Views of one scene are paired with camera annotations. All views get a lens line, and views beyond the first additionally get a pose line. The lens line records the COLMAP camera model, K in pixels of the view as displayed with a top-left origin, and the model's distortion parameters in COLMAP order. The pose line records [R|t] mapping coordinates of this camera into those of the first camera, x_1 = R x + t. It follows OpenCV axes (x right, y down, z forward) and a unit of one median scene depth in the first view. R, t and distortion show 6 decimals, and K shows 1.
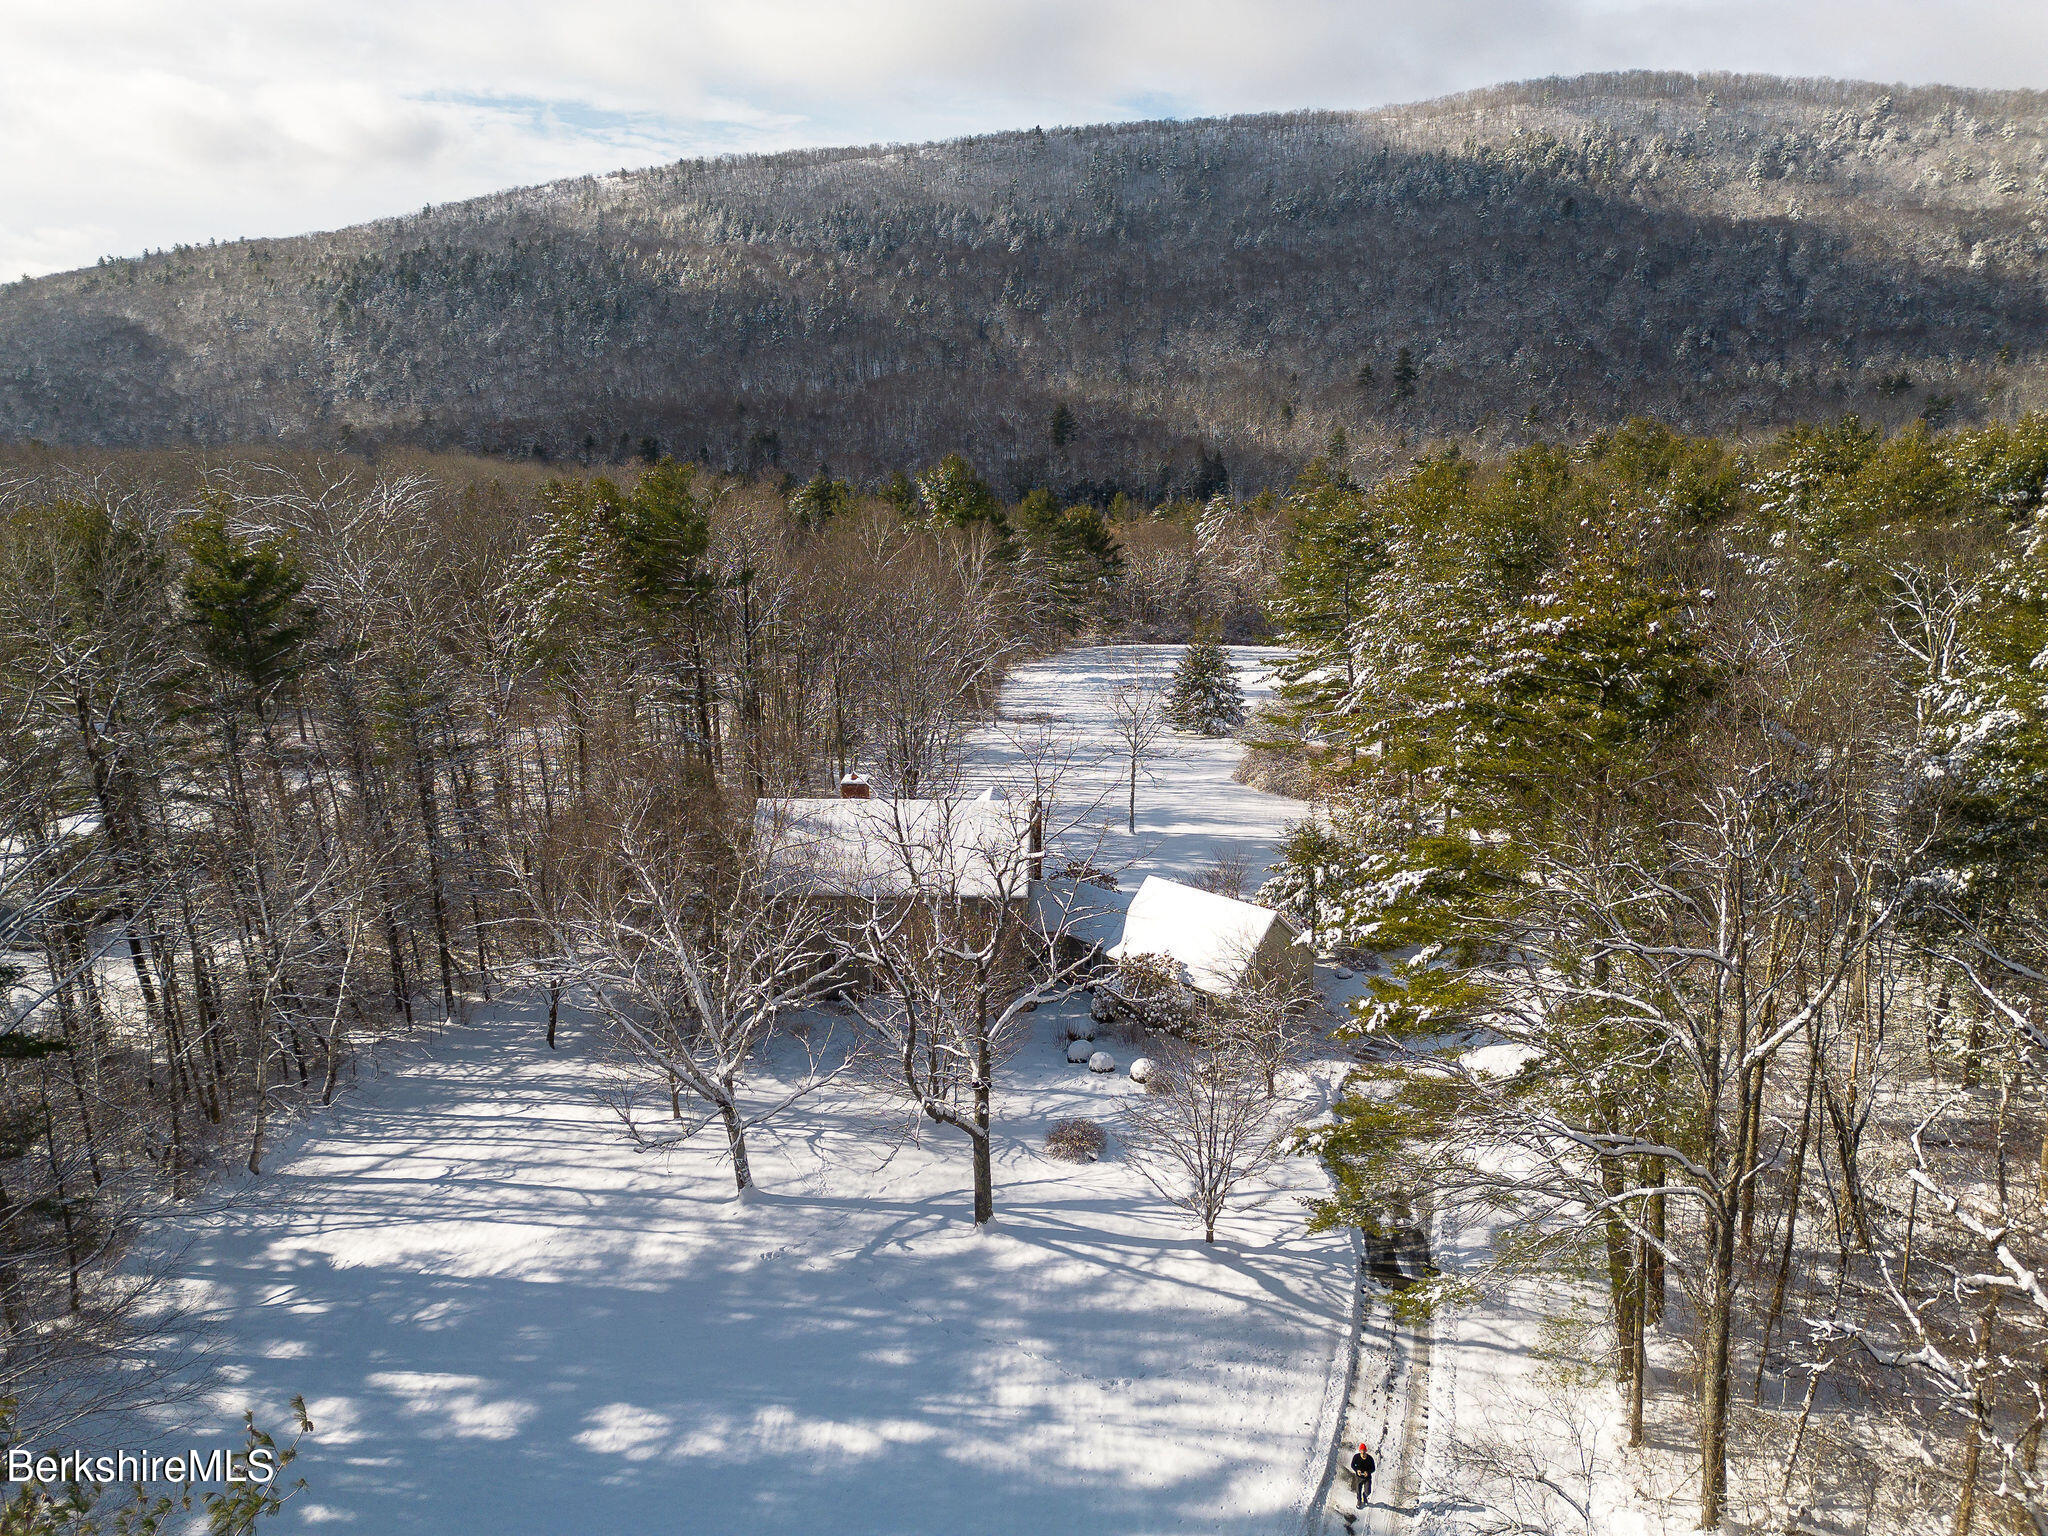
lens RADIAL K [[1441.1, 0, 1024.0], [0, 1441.1, 768.0], [0, 0, 1]] dist [0.089625, -0.082681]
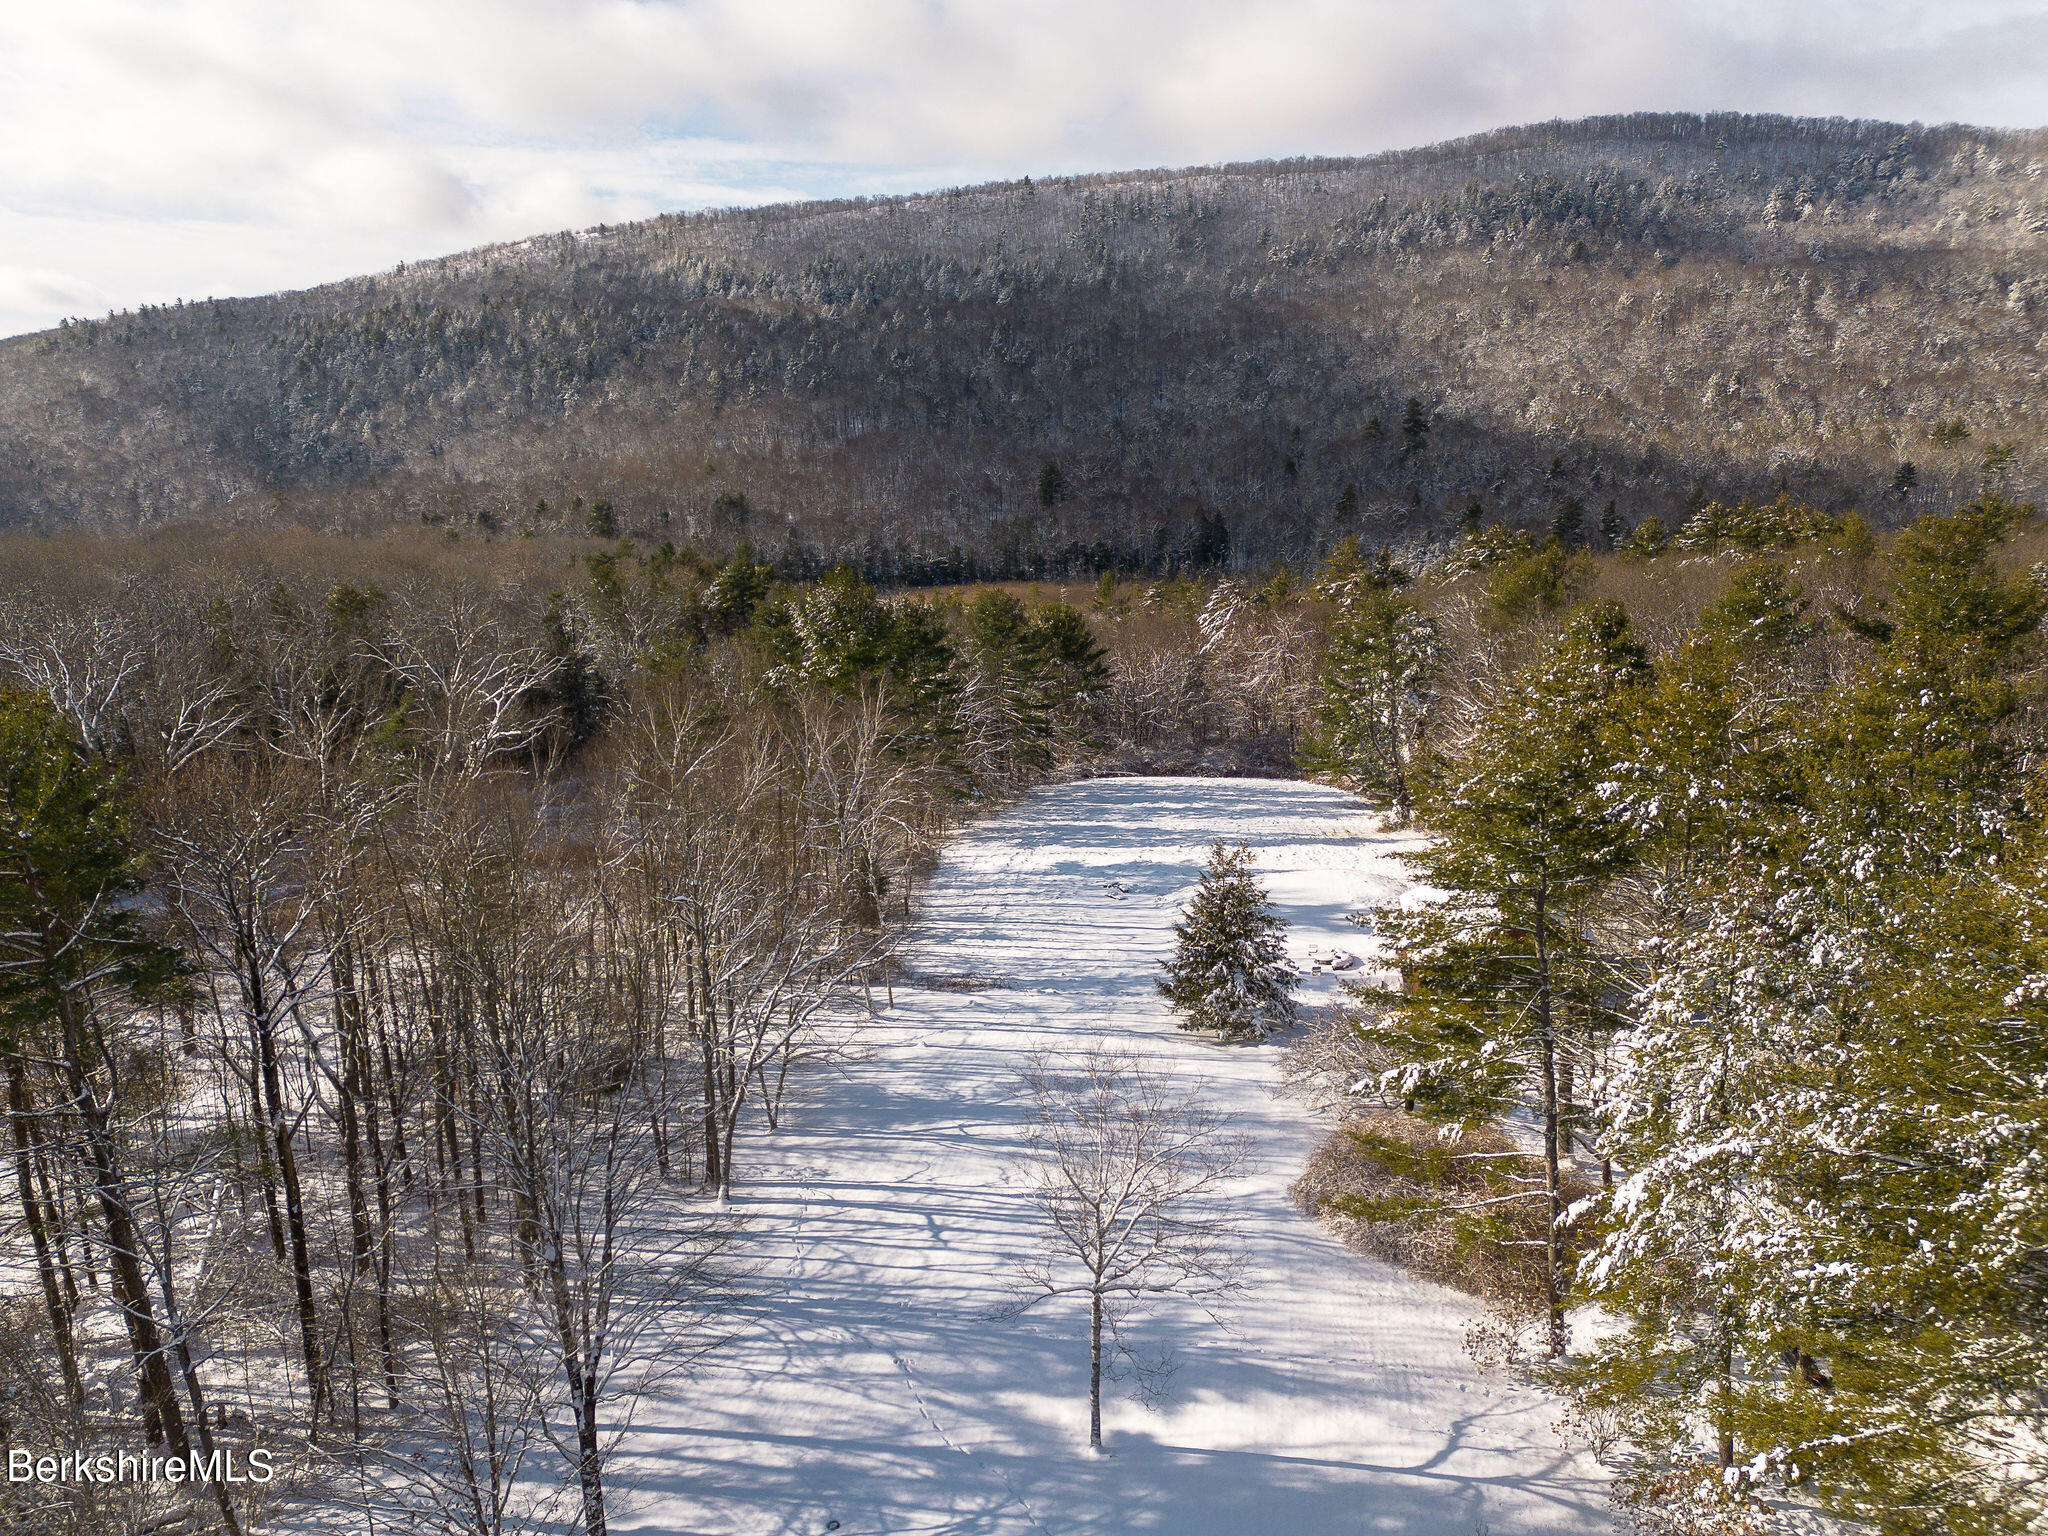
lens RADIAL K [[1441.1, 0, 1024.0], [0, 1441.1, 768.0], [0, 0, 1]] dist [0.089625, -0.082681]
pose [[0.999955, -0.009495, -0.000309, 0.005006], [0.009479, 0.999384, -0.033792, -0.014481], [0.000629, 0.033787, 0.999429, 0.048425]]
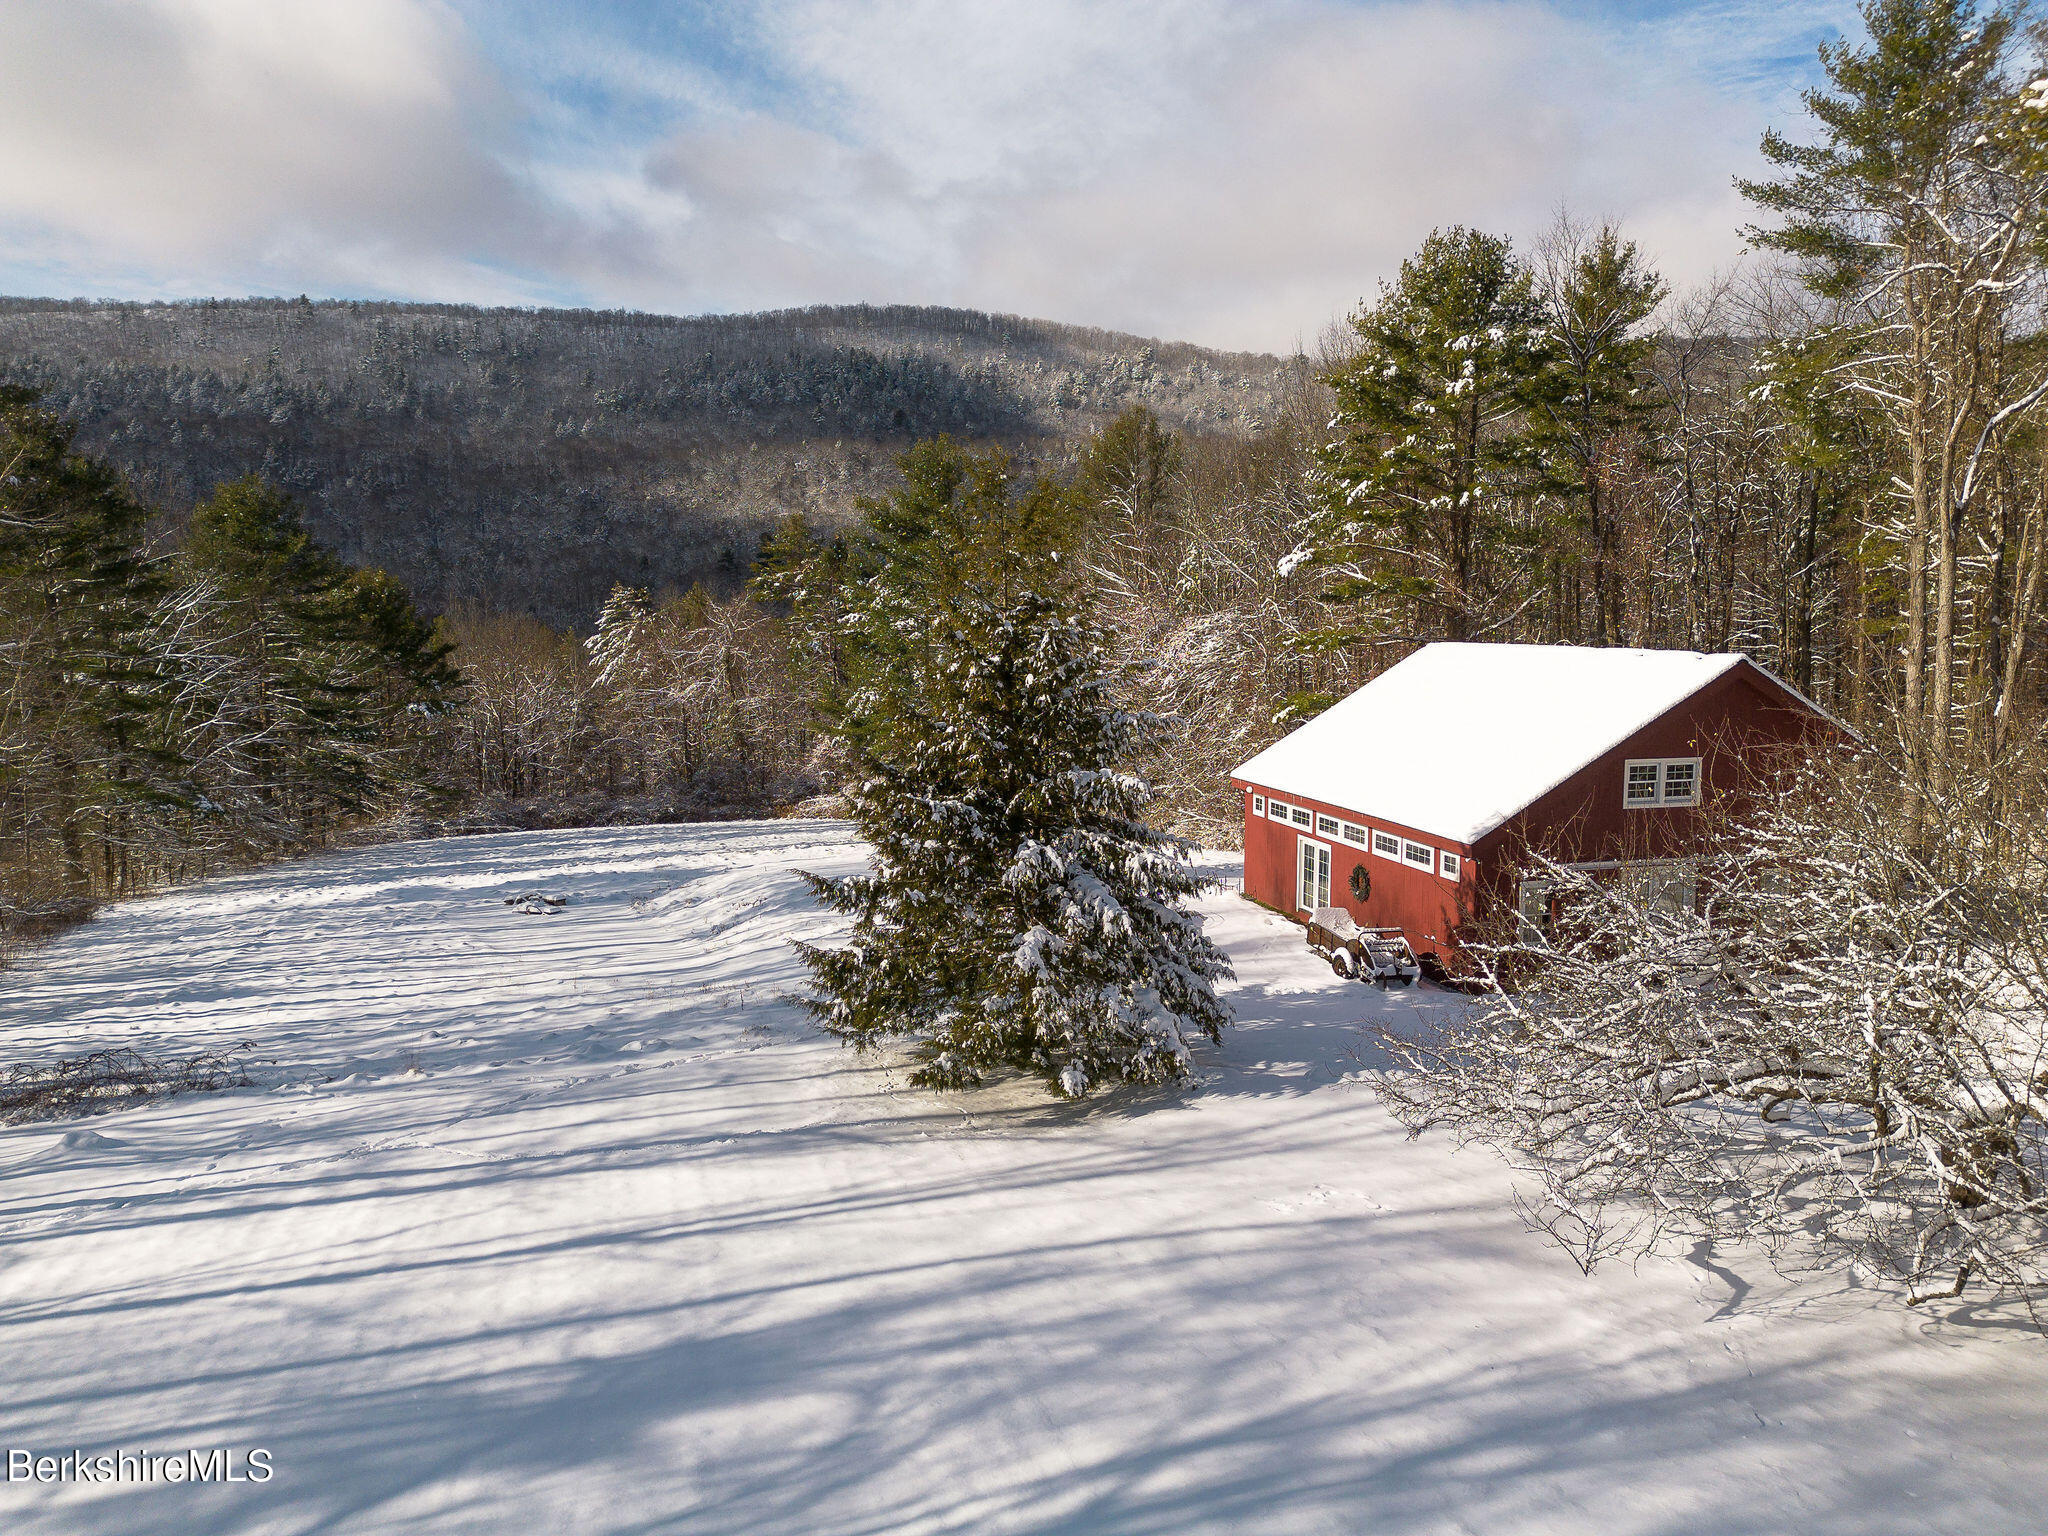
lens RADIAL K [[1441.1, 0, 1024.0], [0, 1441.1, 768.0], [0, 0, 1]] dist [0.089625, -0.082681]
pose [[0.900507, -0.043497, 0.432661, 0.005387], [0.109967, 0.985422, -0.129808, -0.004932], [-0.420707, 0.164472, 0.892163, 0.105098]]
